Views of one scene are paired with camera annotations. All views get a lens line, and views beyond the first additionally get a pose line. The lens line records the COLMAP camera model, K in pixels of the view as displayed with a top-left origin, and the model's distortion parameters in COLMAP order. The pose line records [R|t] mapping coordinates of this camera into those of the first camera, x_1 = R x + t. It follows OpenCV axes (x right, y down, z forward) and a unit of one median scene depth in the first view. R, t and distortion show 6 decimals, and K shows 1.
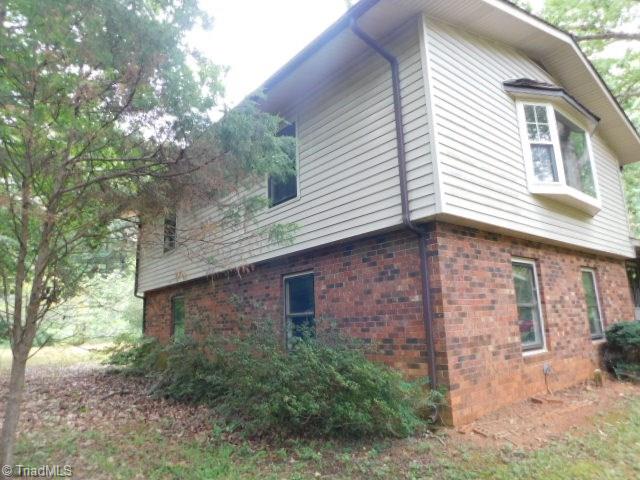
lens RADIAL K [[424.7, 0, 317.3], [0, 424.7, 237.0], [0, 0, 1]] dist [-0.055895, 0.043204]
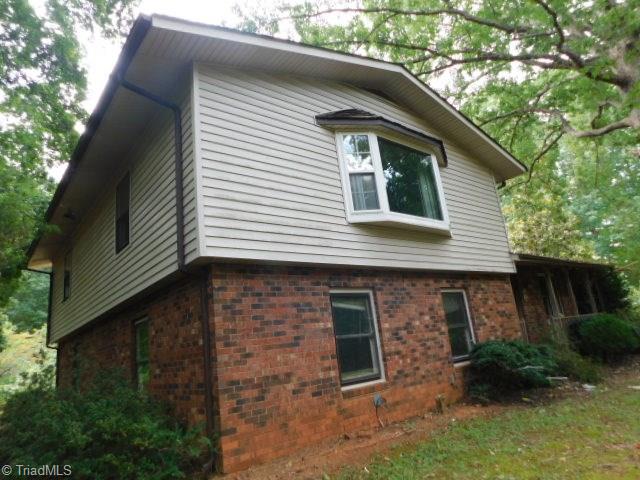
lens RADIAL K [[424.7, 0, 319.9], [0, 424.7, 238.4], [0, 0, 1]] dist [-0.055895, 0.043204]
pose [[0.996871, -0.077594, 0.015091, 0.431577], [0.078343, 0.995250, -0.057793, -0.015423], [-0.010535, 0.058795, 0.998215, -0.004773]]
